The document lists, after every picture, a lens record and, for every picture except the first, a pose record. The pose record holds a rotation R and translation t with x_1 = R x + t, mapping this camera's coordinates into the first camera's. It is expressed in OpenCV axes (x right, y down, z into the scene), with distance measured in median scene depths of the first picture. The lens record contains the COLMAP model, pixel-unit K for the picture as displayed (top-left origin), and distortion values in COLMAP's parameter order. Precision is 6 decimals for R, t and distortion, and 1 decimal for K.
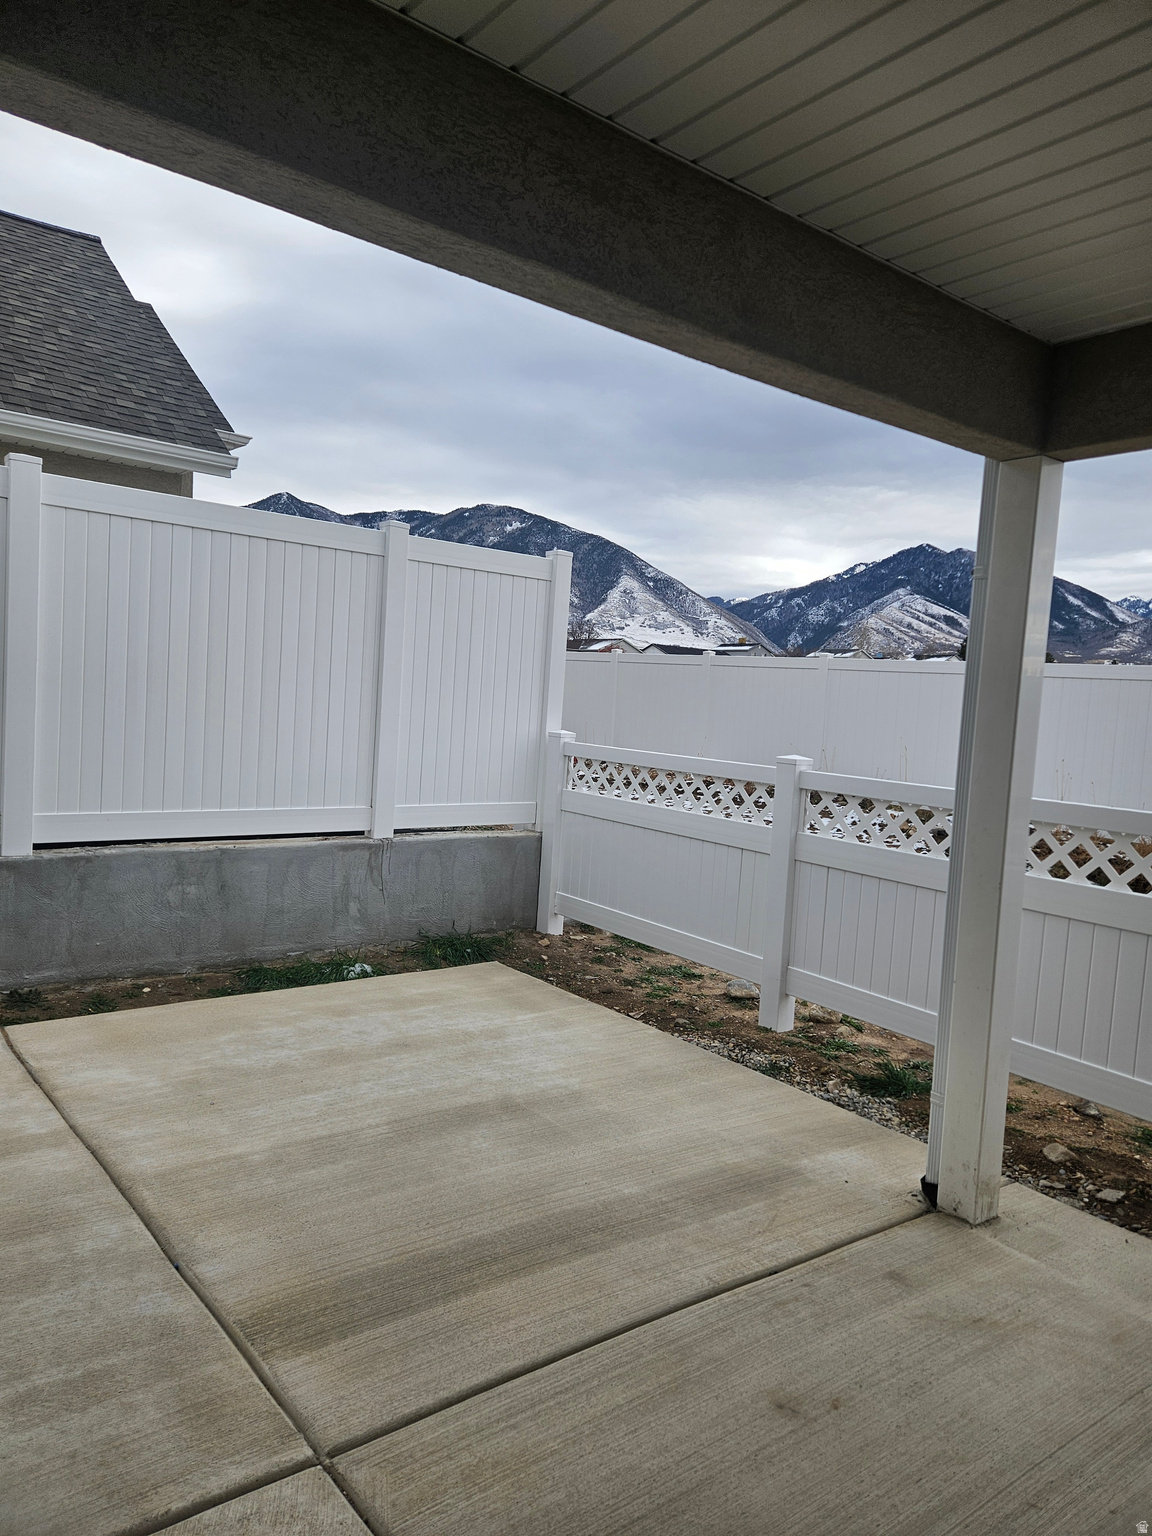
lens RADIAL K [[1036.3, 0, 579.6], [0, 1036.3, 773.7], [0, 0, 1]] dist [0.085081, -0.074258]
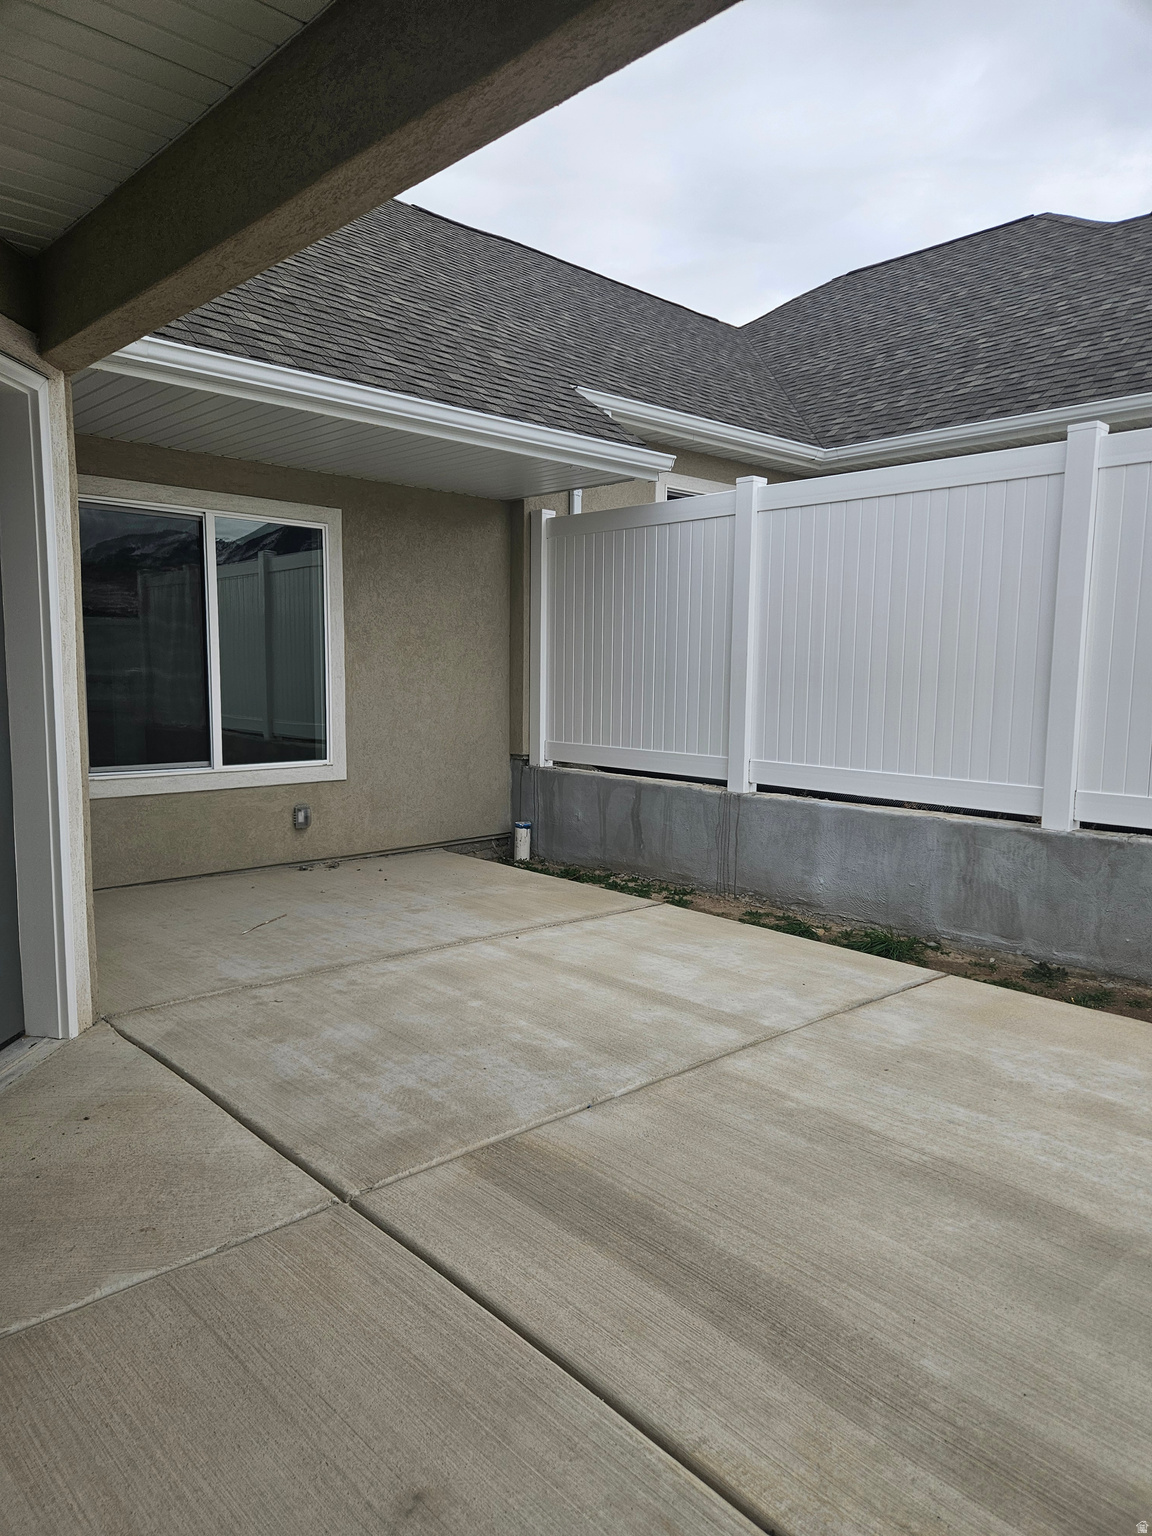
lens RADIAL K [[1036.3, 0, 579.6], [0, 1036.3, 773.7], [0, 0, 1]] dist [0.085081, -0.074258]
pose [[0.084315, 0.042012, -0.995553, 0.614437], [-0.080742, 0.996113, 0.035198, 0.038227], [0.993162, 0.077415, 0.087380, 0.675068]]
